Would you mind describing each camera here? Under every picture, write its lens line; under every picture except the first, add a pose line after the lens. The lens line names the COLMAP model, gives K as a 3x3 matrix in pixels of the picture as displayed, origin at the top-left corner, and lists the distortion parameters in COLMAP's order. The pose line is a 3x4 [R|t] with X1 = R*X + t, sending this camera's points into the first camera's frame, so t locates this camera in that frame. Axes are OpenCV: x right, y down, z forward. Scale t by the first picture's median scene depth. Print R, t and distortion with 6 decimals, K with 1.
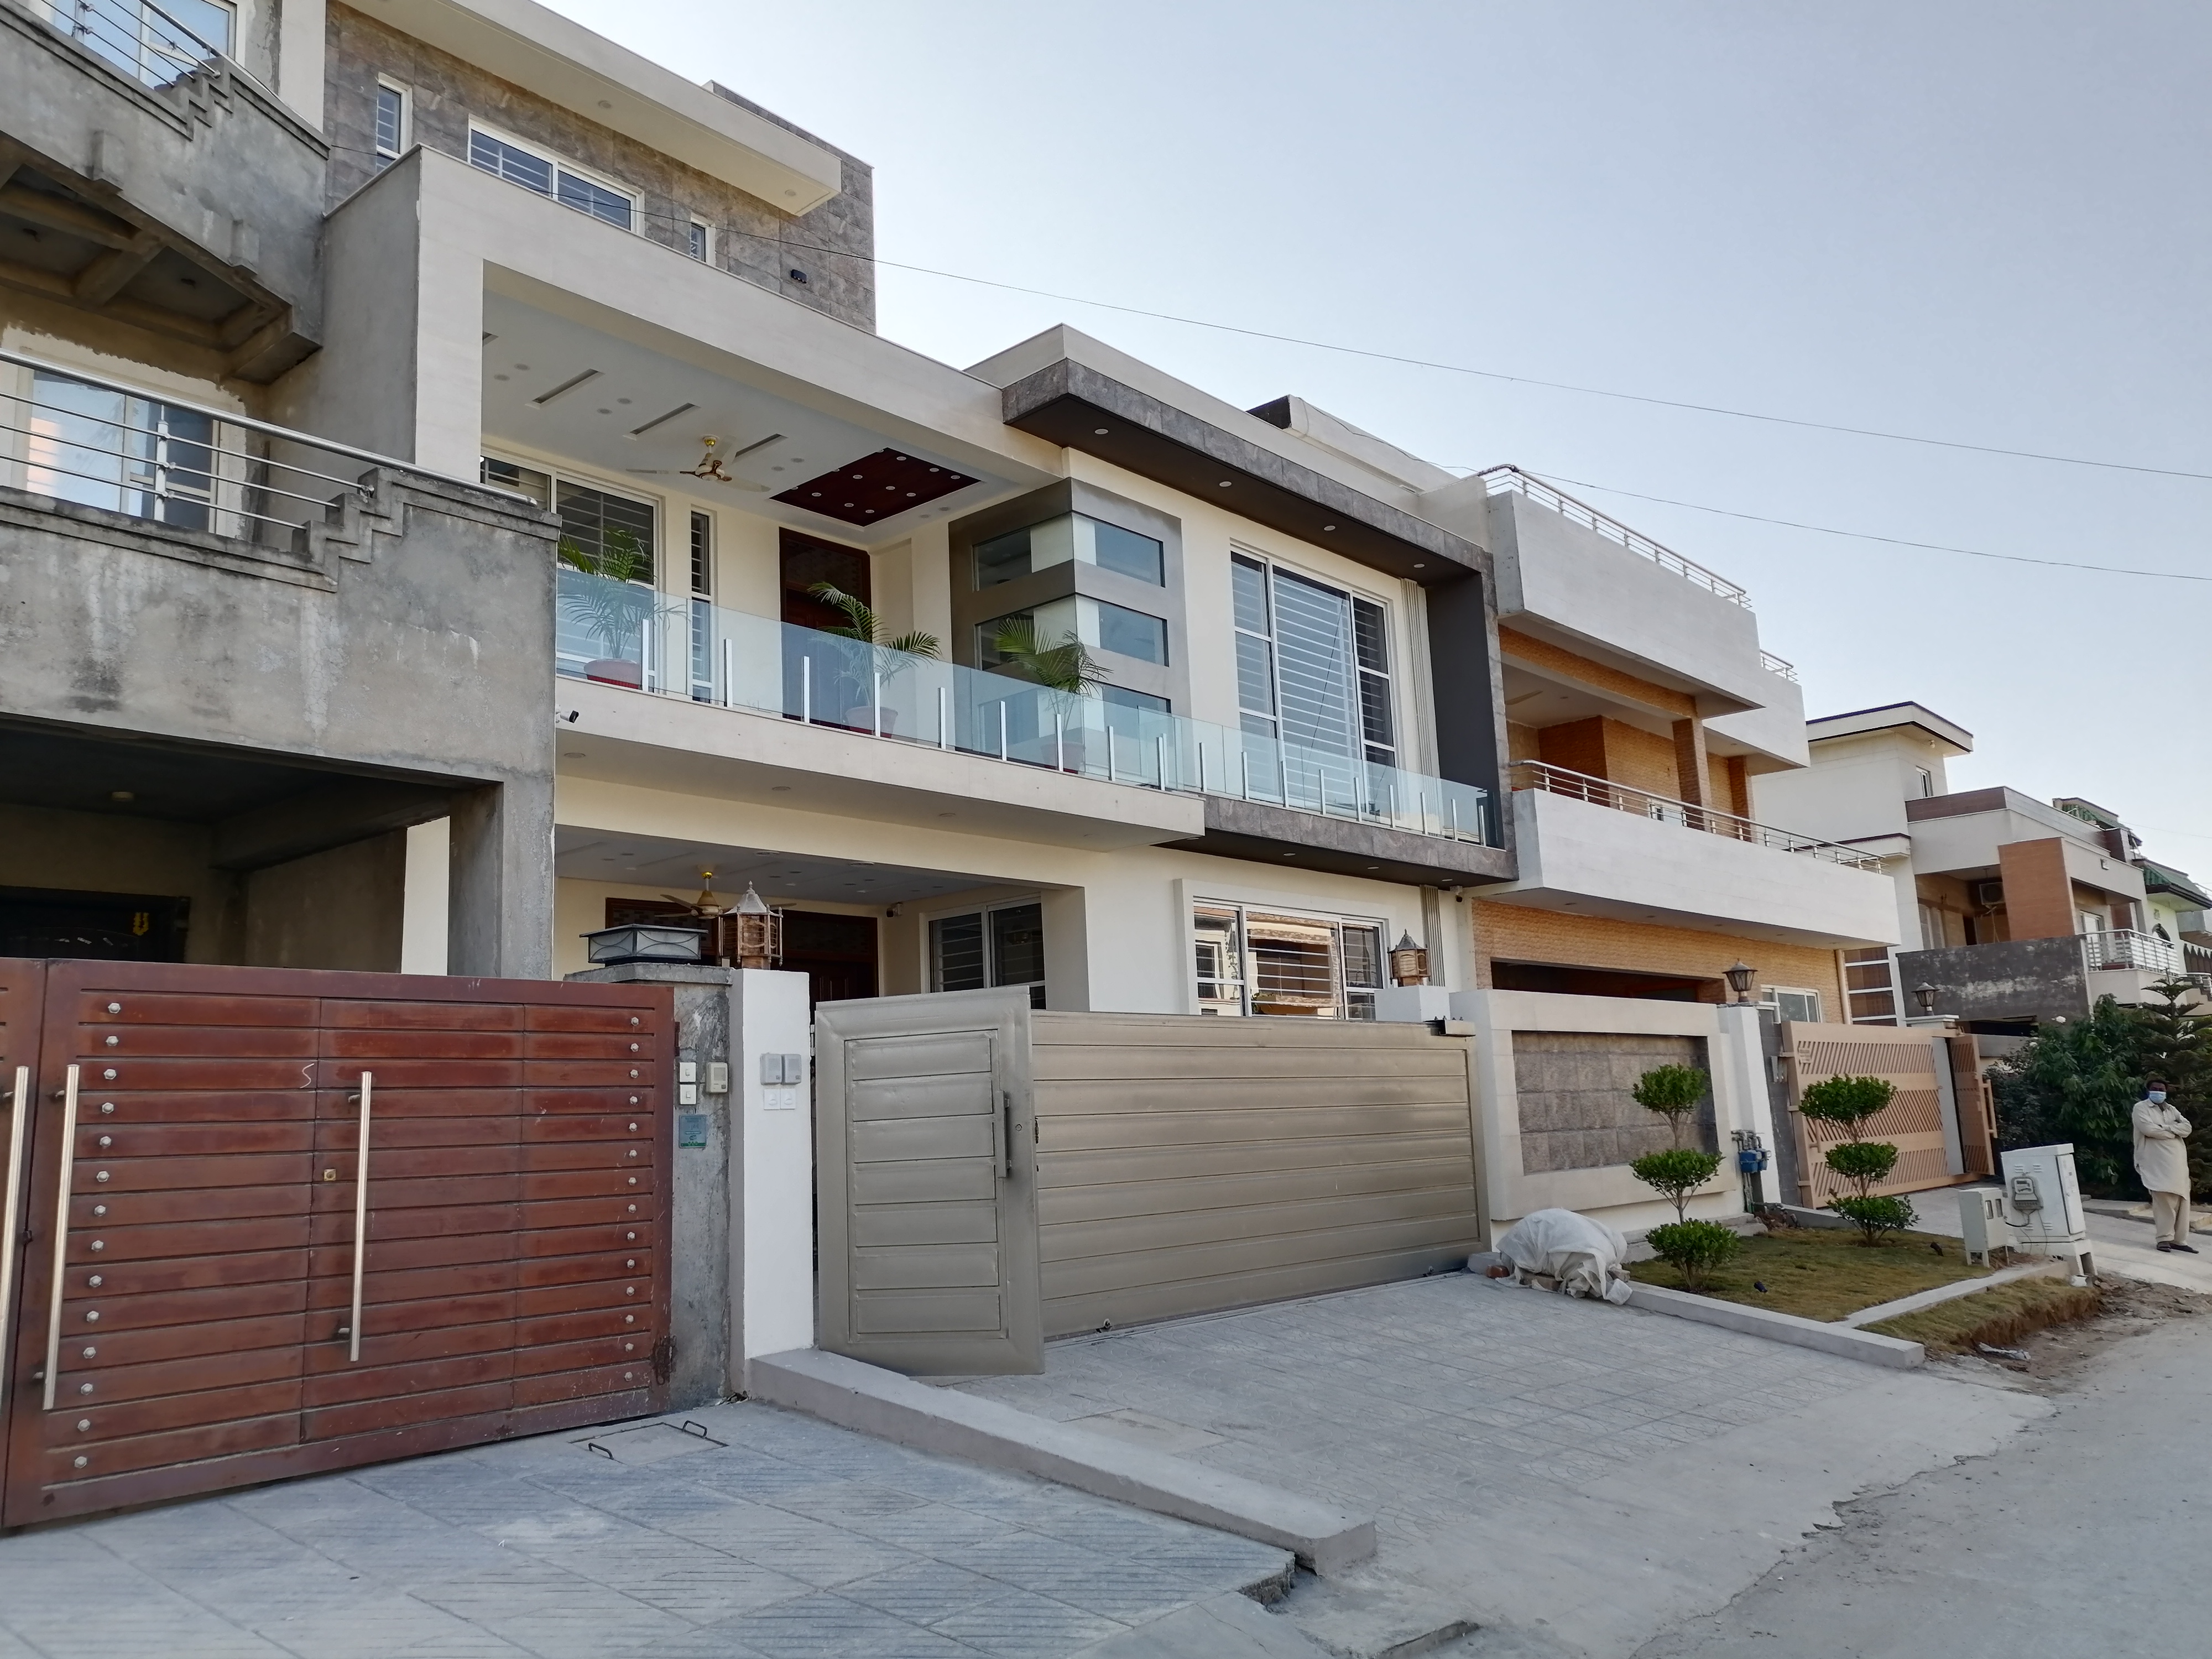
lens RADIAL K [[1727.5, 0, 1117.1], [0, 1727.5, 827.2], [0, 0, 1]] dist [0.031333, -0.008192]
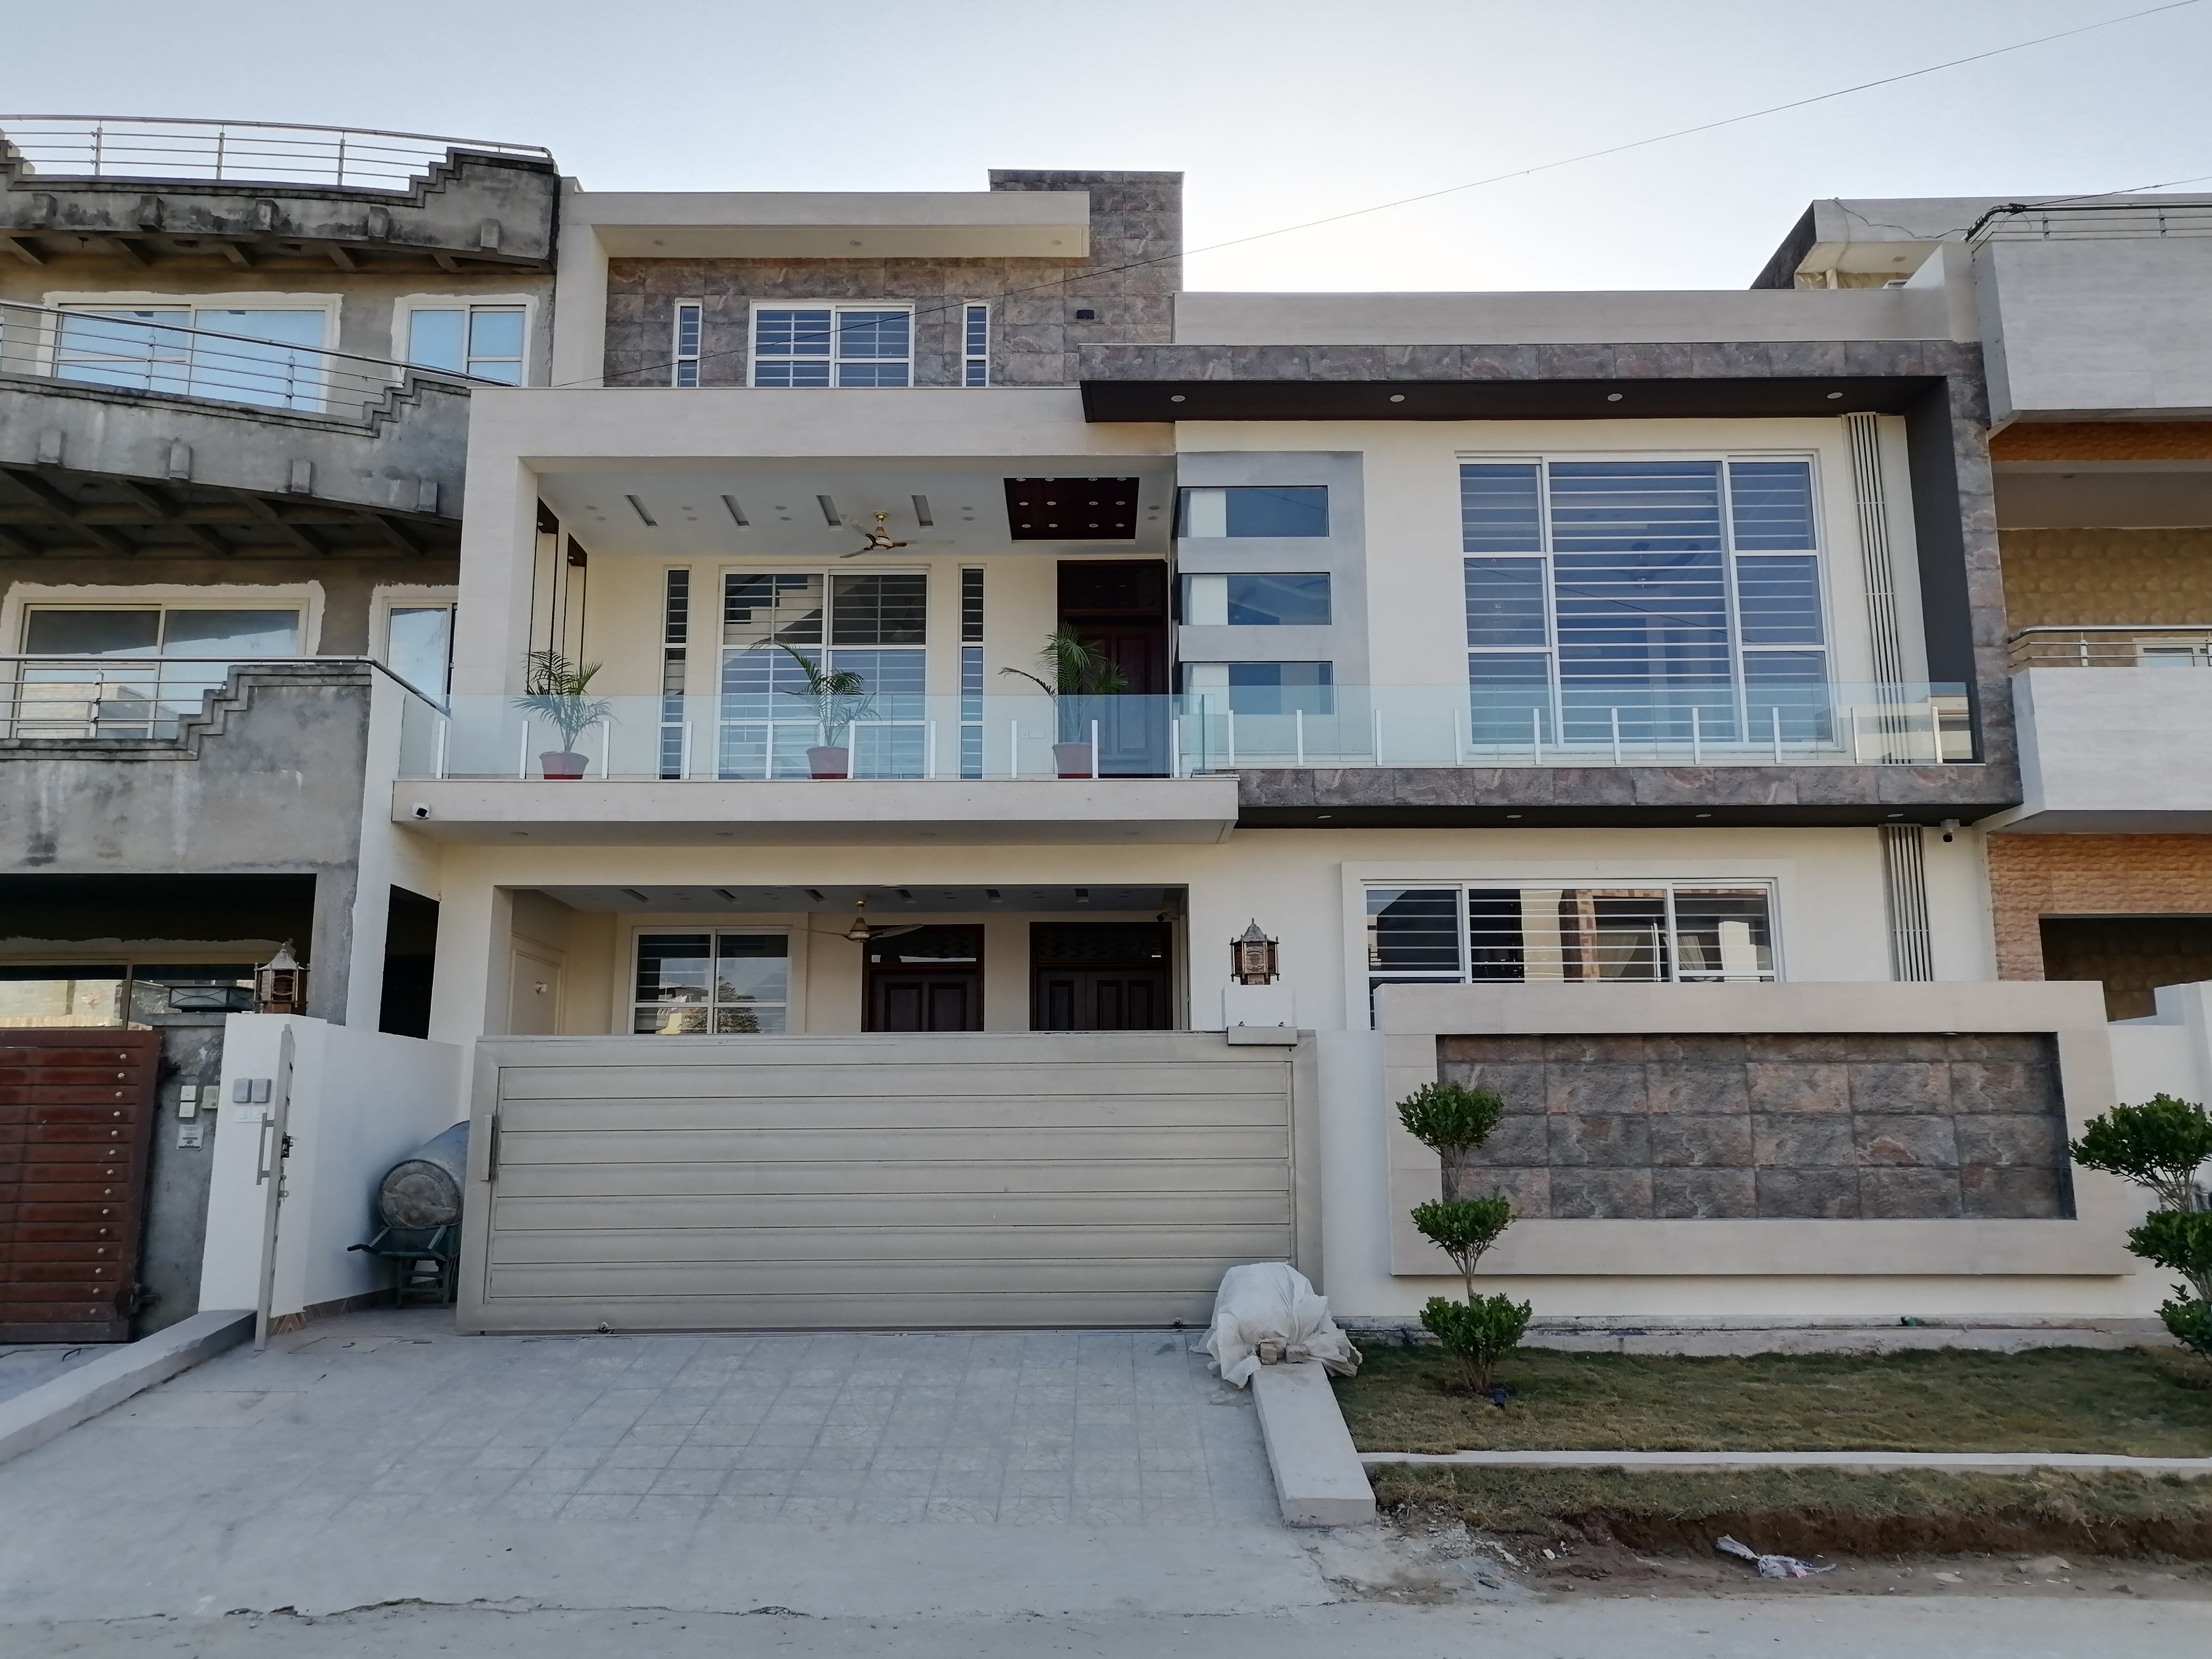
lens RADIAL K [[1727.5, 0, 1117.1], [0, 1727.5, 827.2], [0, 0, 1]] dist [0.031333, -0.008192]
pose [[0.658119, -0.097729, -0.746544, 0.921200], [0.108035, 0.993537, -0.034824, 0.045340], [0.745123, -0.057734, 0.664423, 0.478611]]
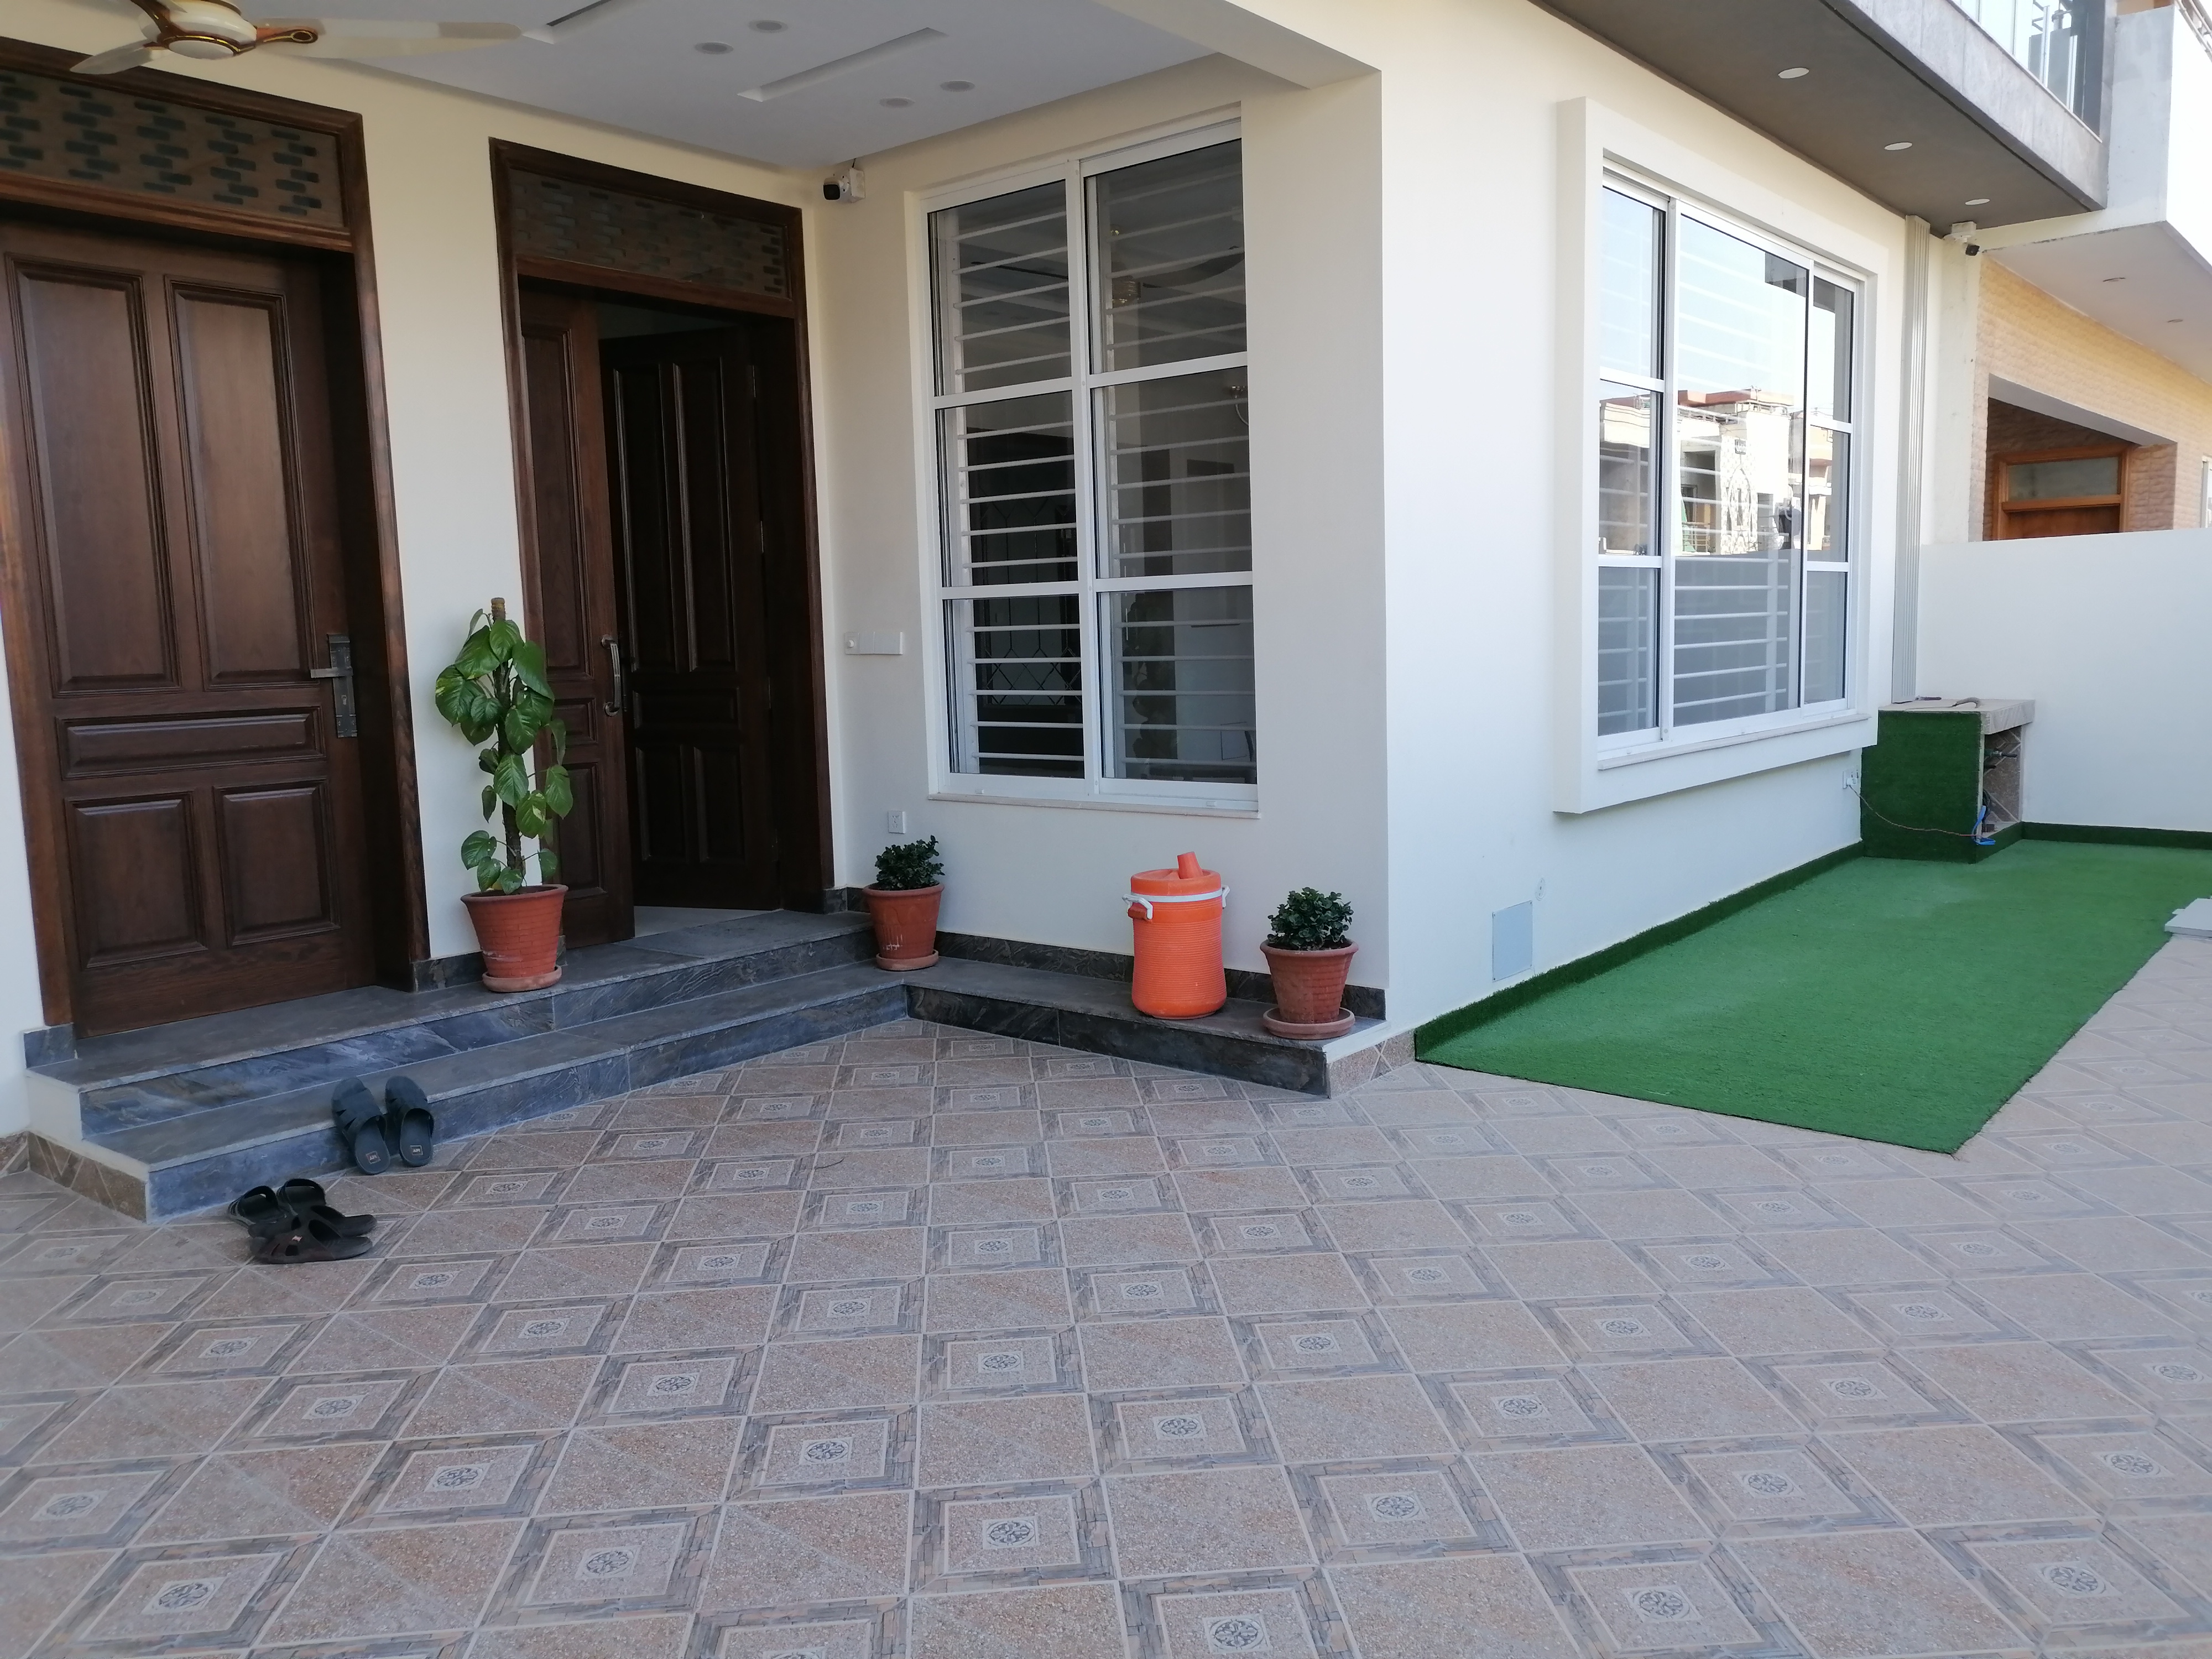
lens RADIAL K [[1727.5, 0, 1117.1], [0, 1727.5, 827.2], [0, 0, 1]] dist [0.031333, -0.008192]
pose [[0.999908, 0.013049, 0.003601, -0.094392], [-0.013534, 0.957863, 0.286905, 0.108660], [0.000295, -0.286928, 0.957952, 0.834290]]
